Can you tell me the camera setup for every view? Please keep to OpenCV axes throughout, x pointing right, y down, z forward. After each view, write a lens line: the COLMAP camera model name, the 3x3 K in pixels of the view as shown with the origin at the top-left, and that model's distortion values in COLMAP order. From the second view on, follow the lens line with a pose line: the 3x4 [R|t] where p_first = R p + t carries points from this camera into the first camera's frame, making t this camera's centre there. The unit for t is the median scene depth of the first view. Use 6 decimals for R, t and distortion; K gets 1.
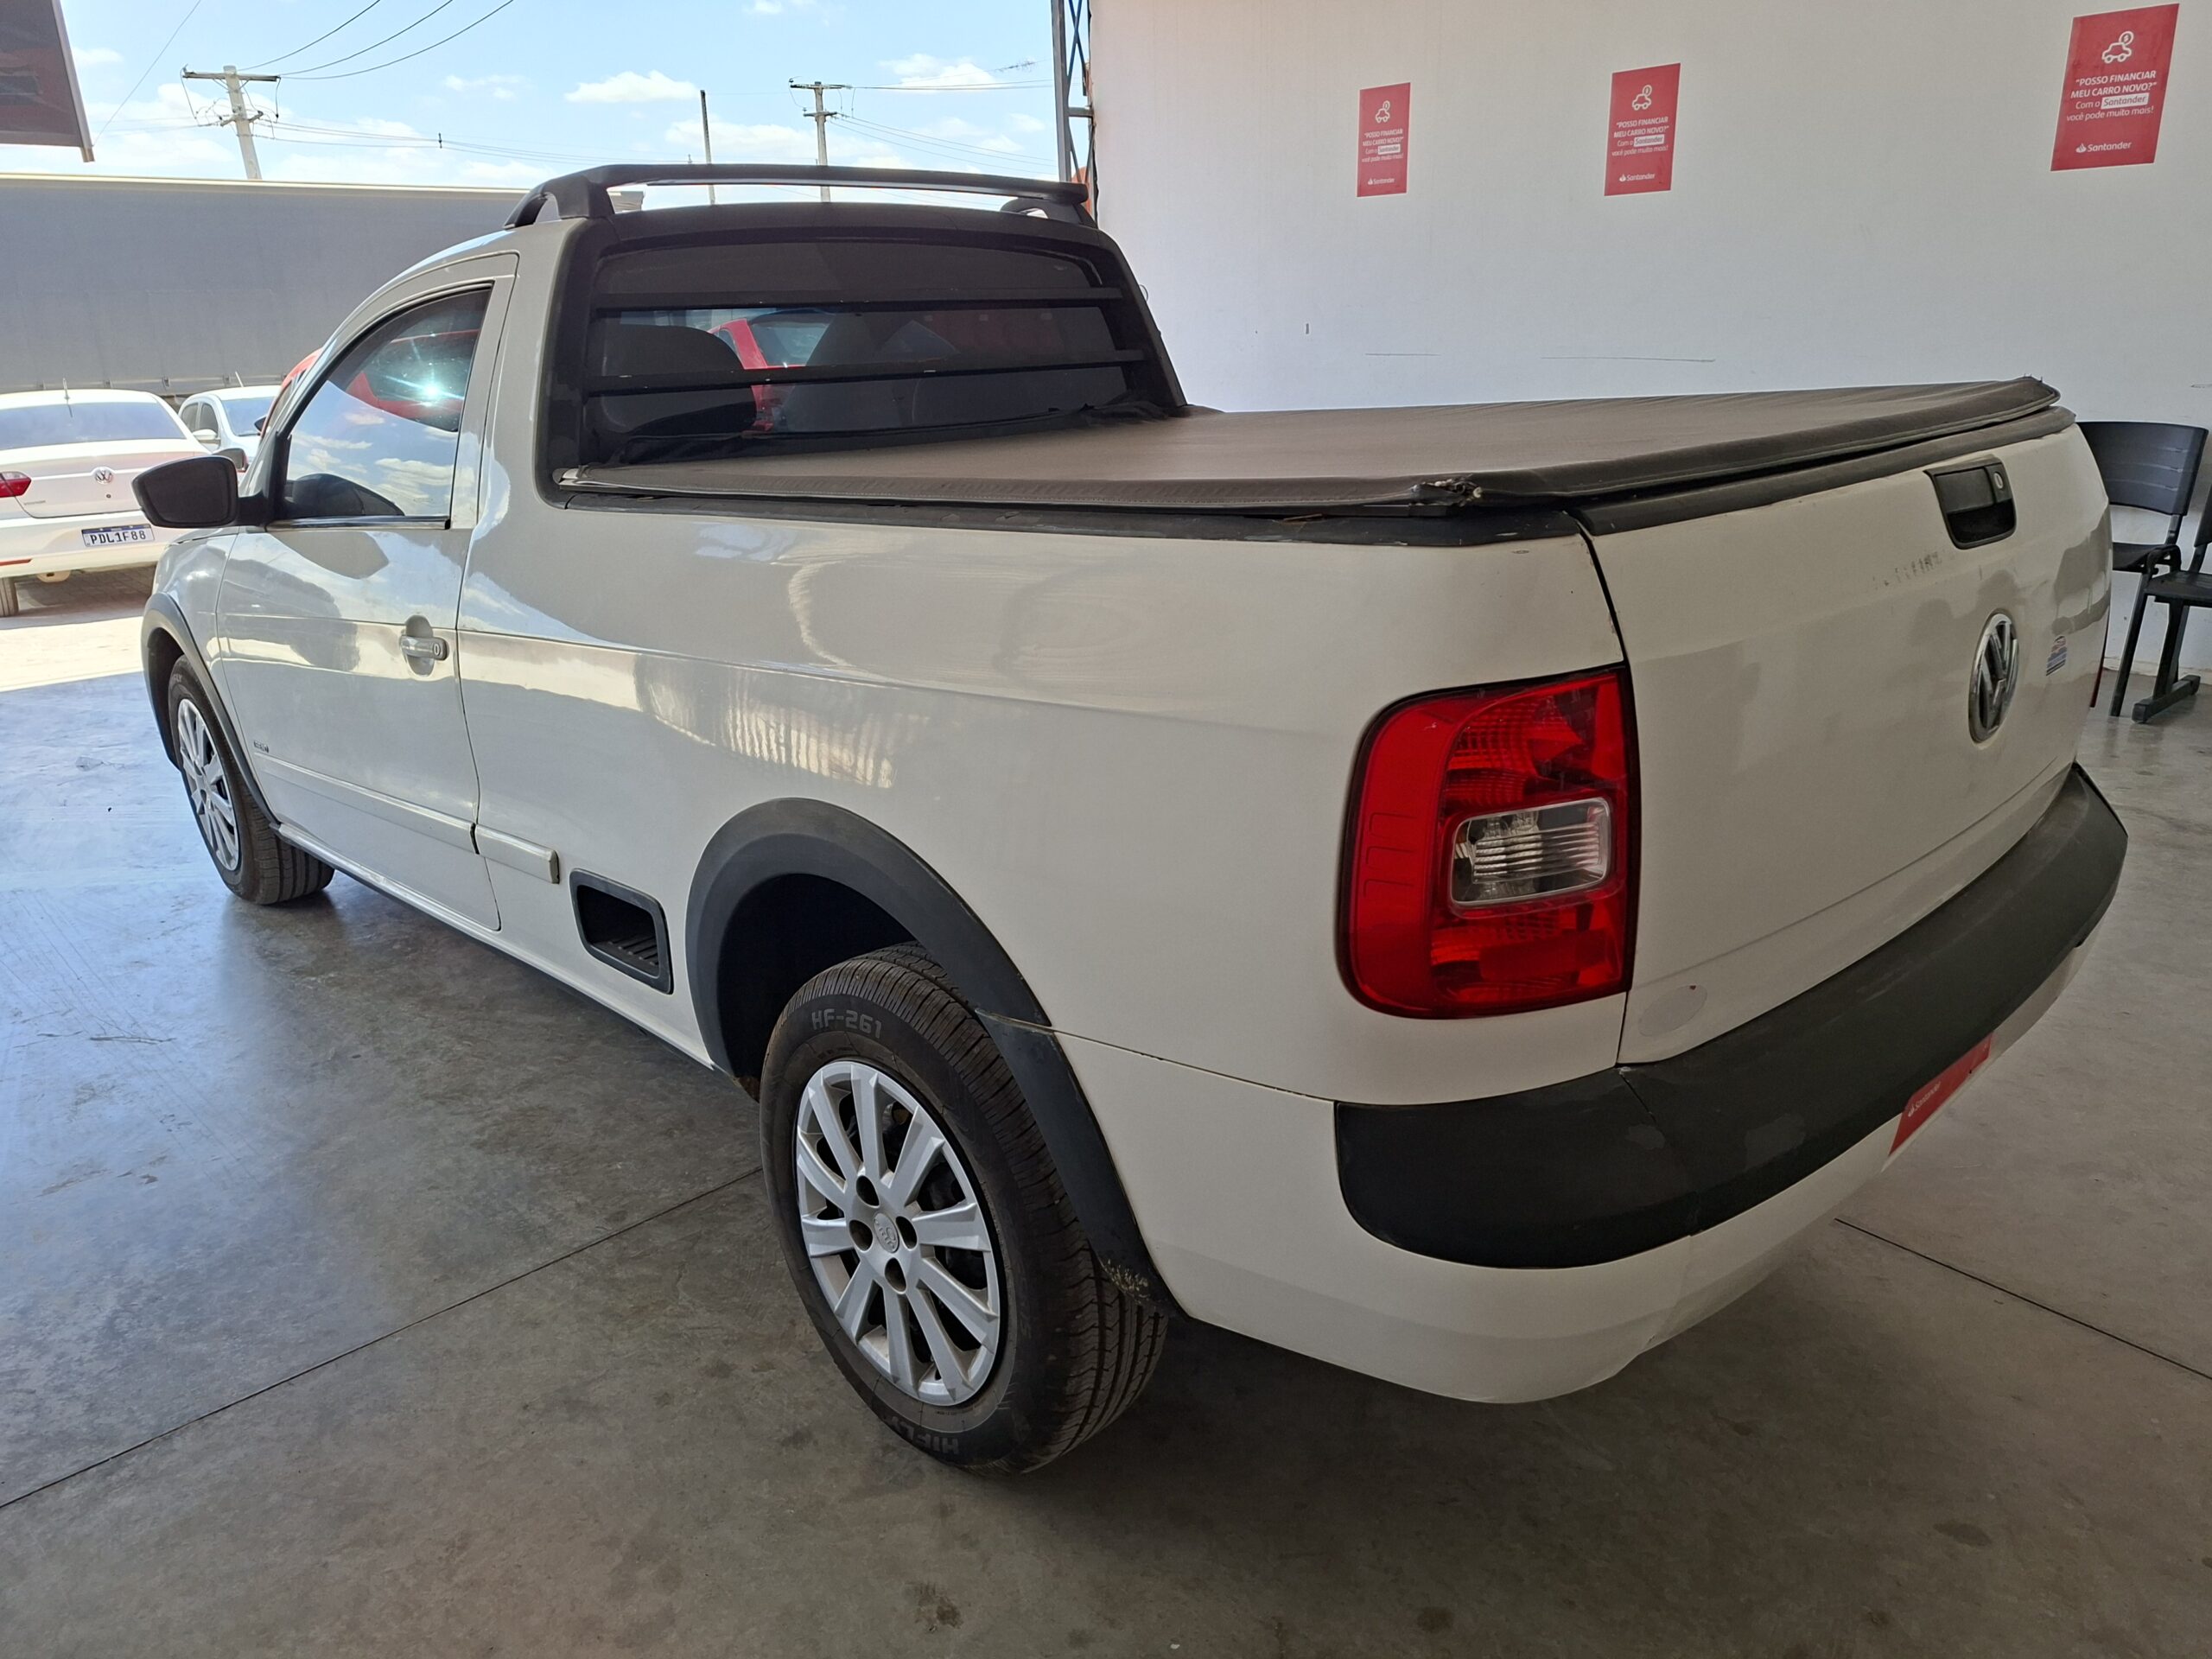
lens RADIAL K [[1557.3, 0, 1104.0], [0, 1557.3, 845.0], [0, 0, 1]] dist [0.086274, -0.101248]
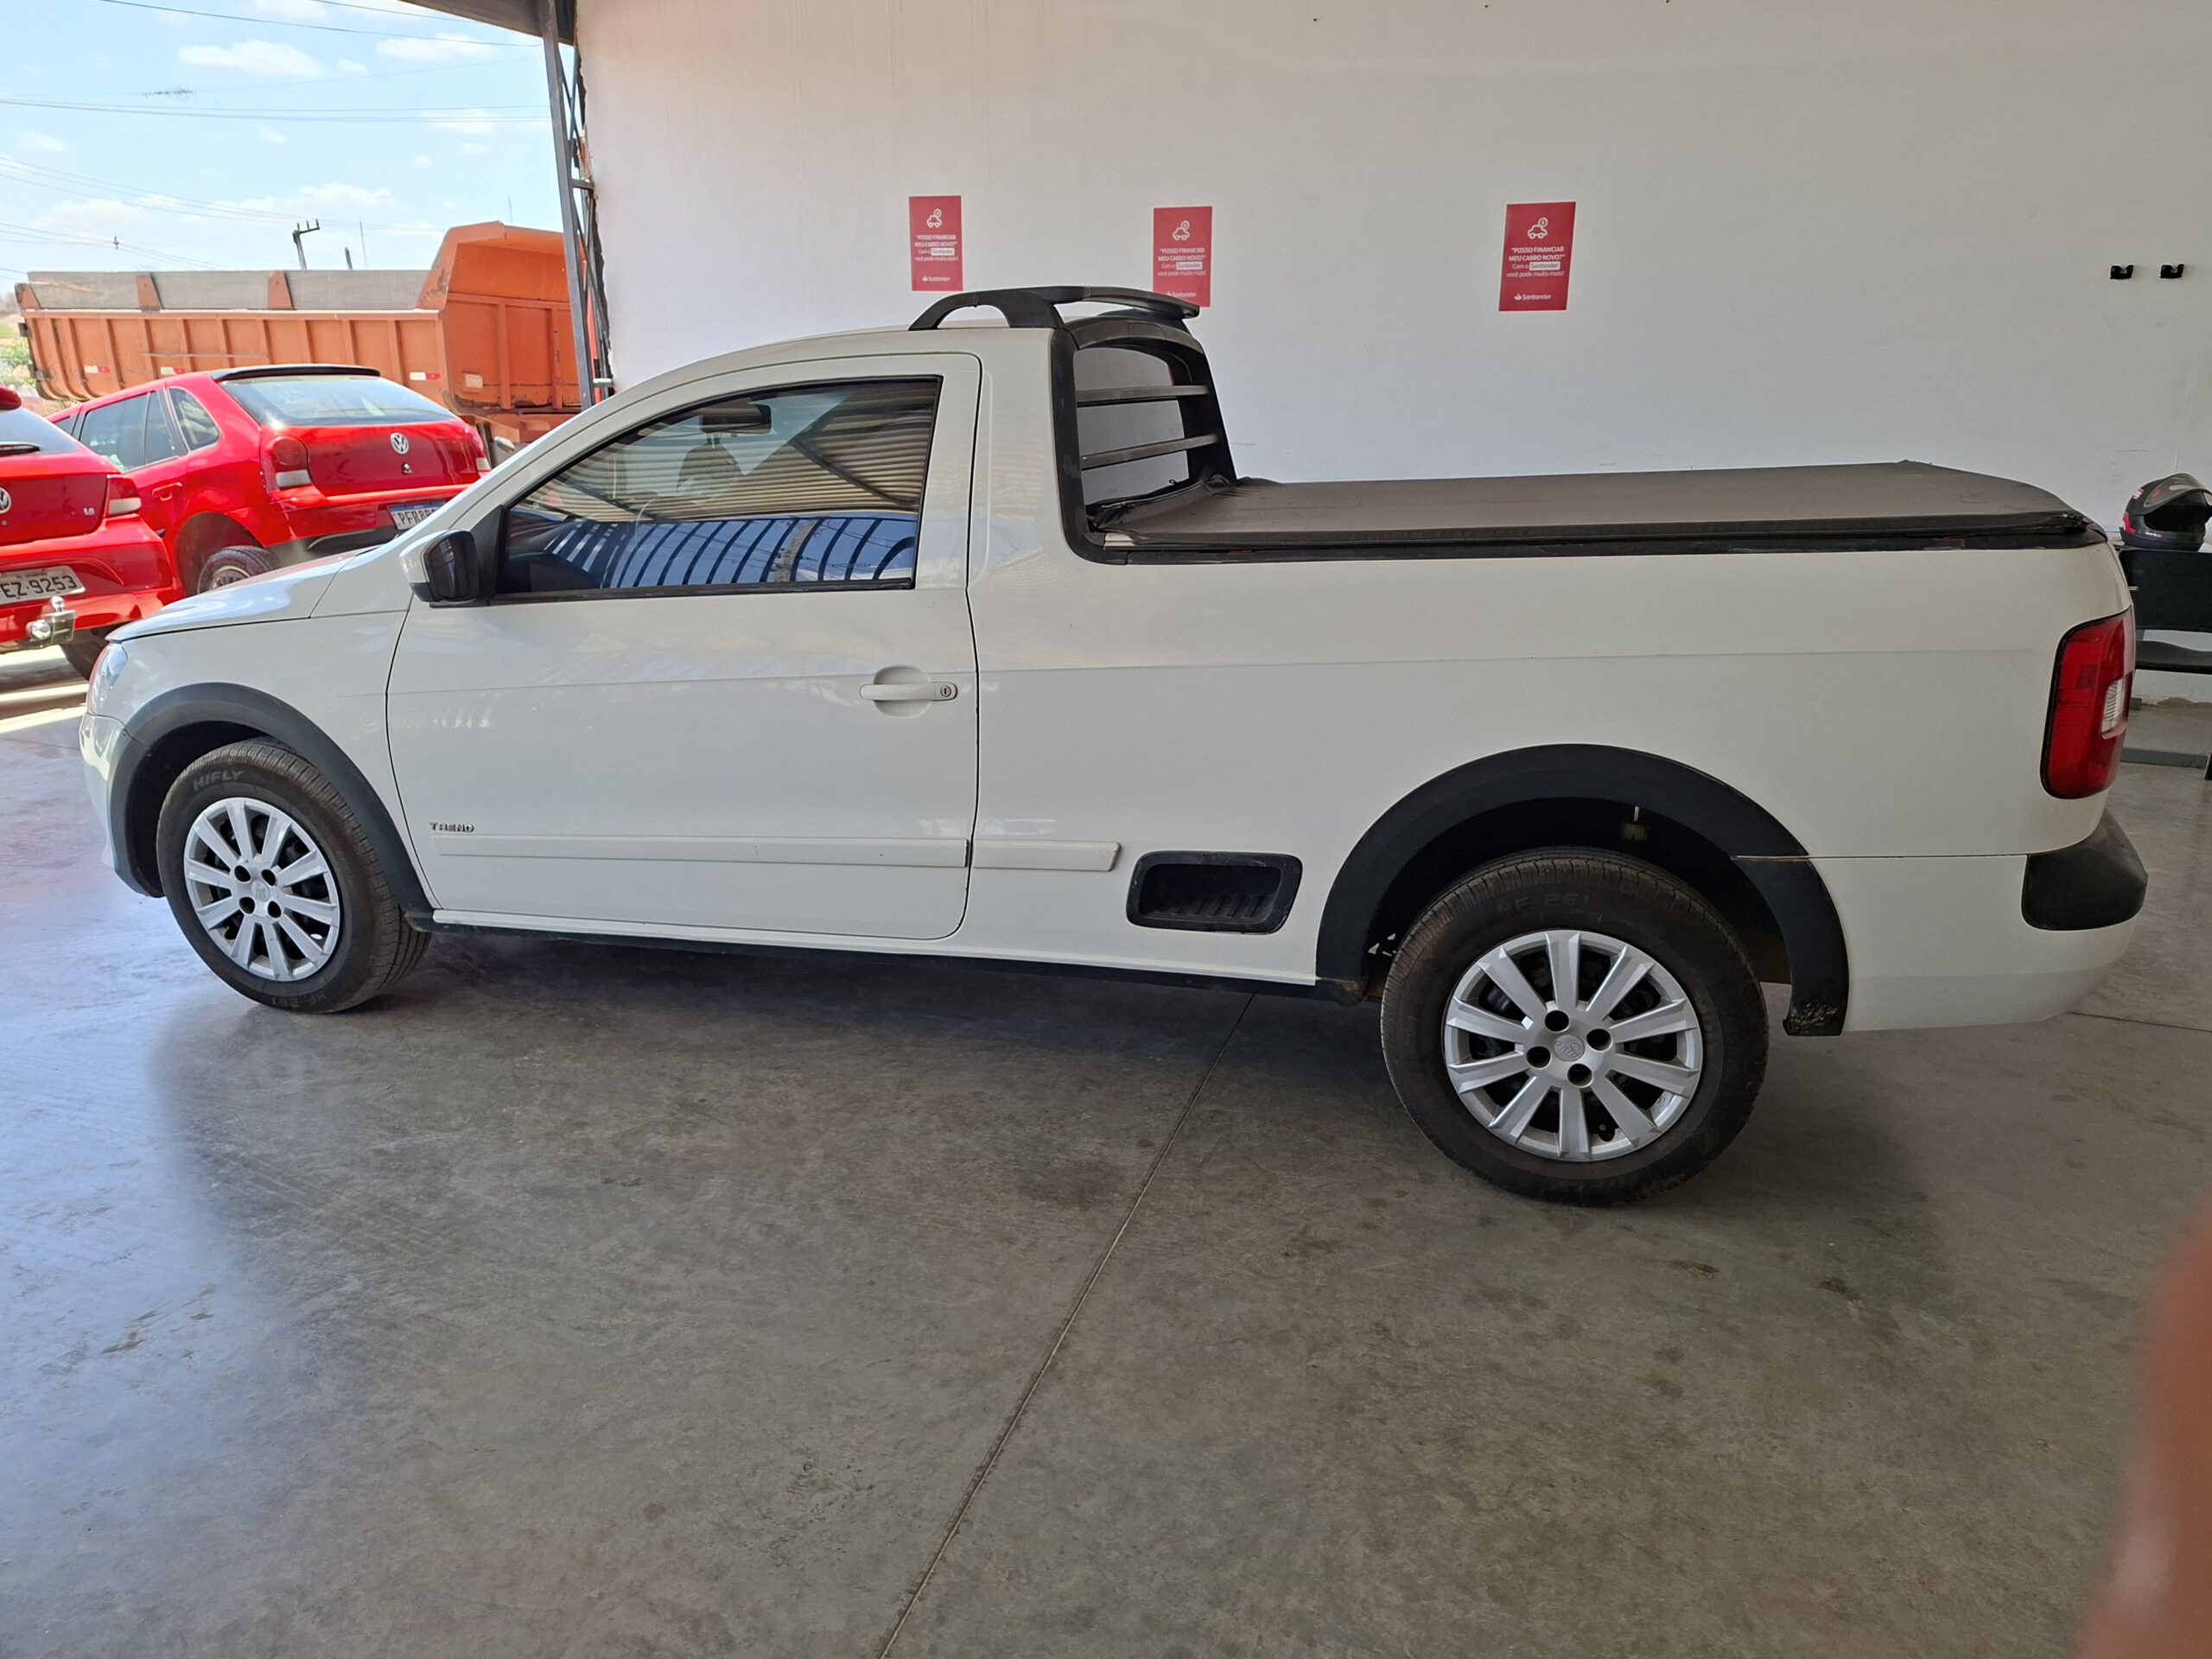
lens RADIAL K [[1557.3, 0, 1104.0], [0, 1557.3, 845.0], [0, 0, 1]] dist [0.086274, -0.101248]
pose [[0.867764, -0.114638, 0.483575, -1.102664], [0.133892, 0.990982, -0.005339, 0.011920], [-0.478601, 0.069380, 0.875287, -0.068537]]
